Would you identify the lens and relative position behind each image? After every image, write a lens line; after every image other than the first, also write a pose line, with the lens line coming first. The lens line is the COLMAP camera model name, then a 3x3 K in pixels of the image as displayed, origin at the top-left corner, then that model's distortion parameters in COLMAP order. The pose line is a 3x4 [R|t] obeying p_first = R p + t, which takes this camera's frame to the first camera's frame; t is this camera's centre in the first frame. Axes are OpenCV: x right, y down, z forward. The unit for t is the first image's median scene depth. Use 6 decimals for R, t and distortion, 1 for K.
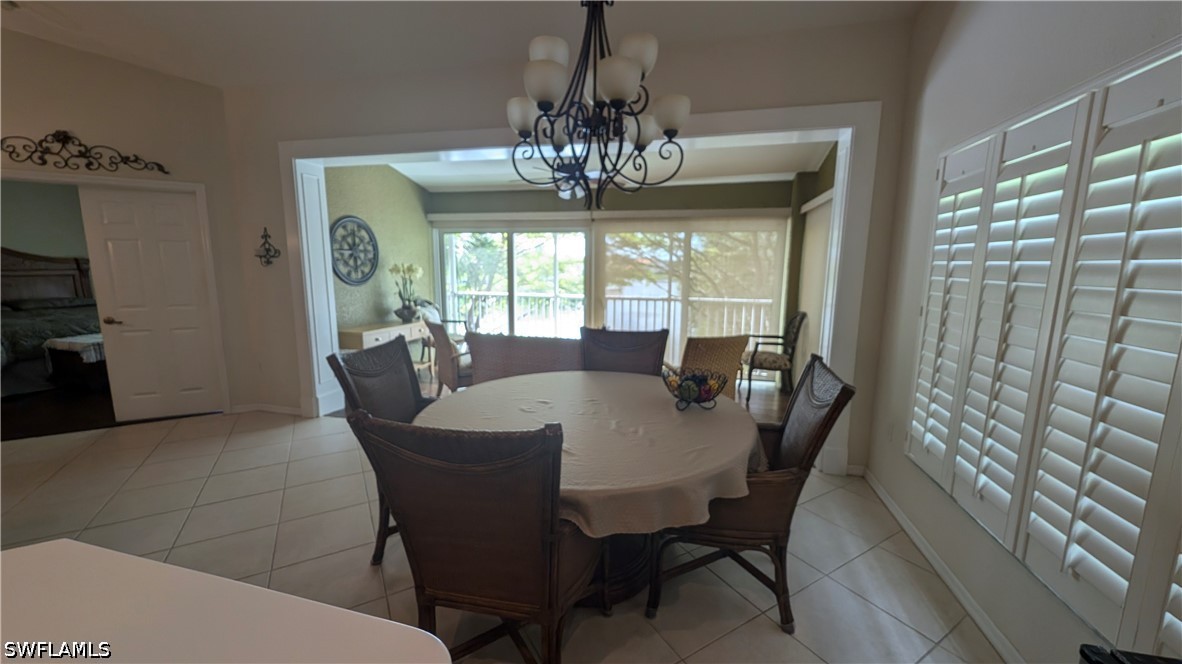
lens RADIAL K [[442.0, 0, 591.0], [0, 442.0, 332.0], [0, 0, 1]] dist [-0.001096, 0.000049]
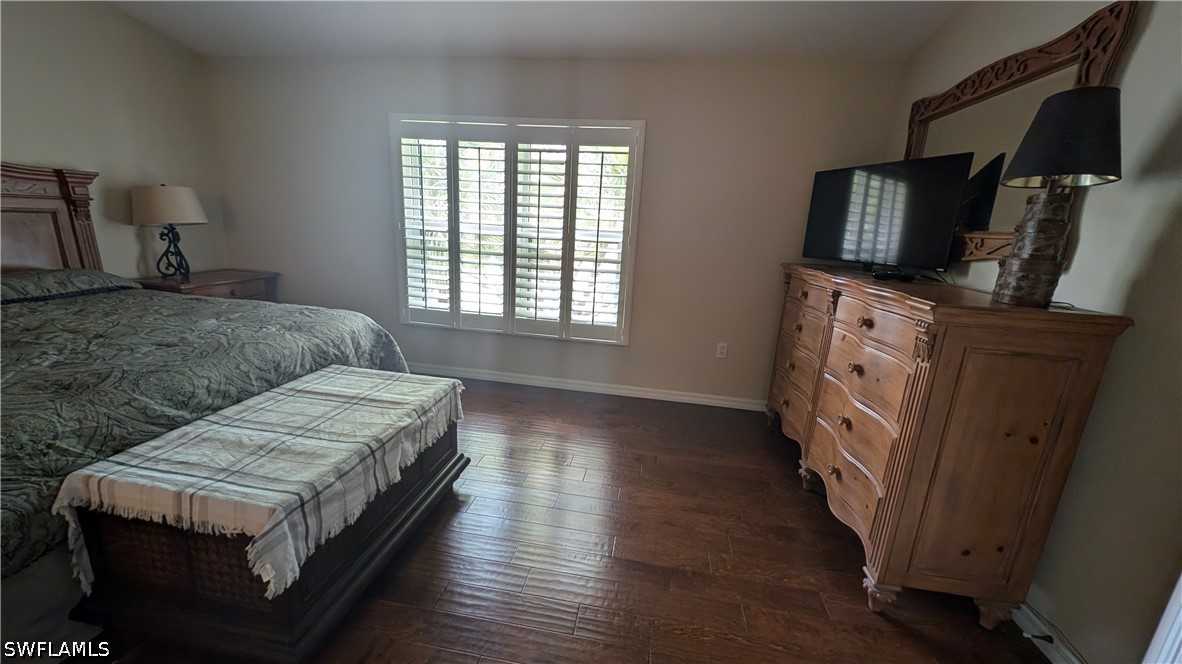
lens RADIAL K [[442.0, 0, 591.0], [0, 442.0, 332.0], [0, 0, 1]] dist [-0.001096, 0.000049]
pose [[0.995691, 0.024989, 0.089298, -0.905493], [-0.032779, 0.995681, 0.086860, -0.089229], [-0.086742, -0.089413, 0.992210, 0.690348]]
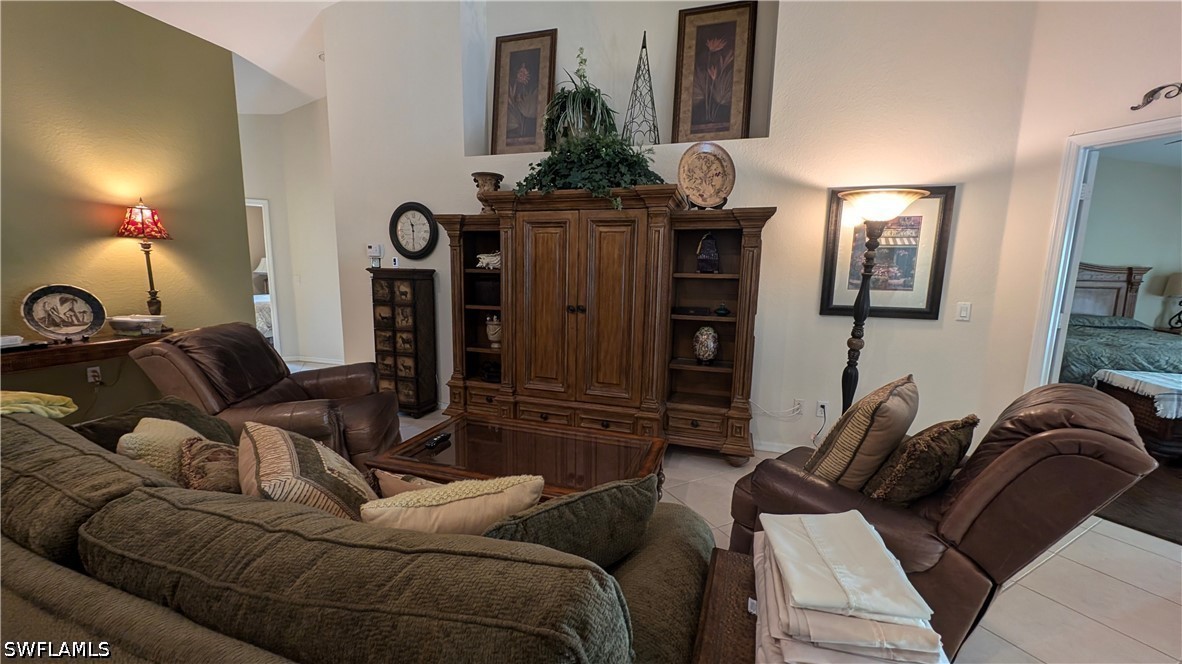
lens RADIAL K [[442.0, 0, 591.0], [0, 442.0, 332.0], [0, 0, 1]] dist [-0.001096, 0.000049]
pose [[-0.061478, 0.134242, -0.989040, -0.402028], [-0.172602, 0.974555, 0.143005, -0.002407], [0.983071, 0.179502, -0.036743, 0.136420]]
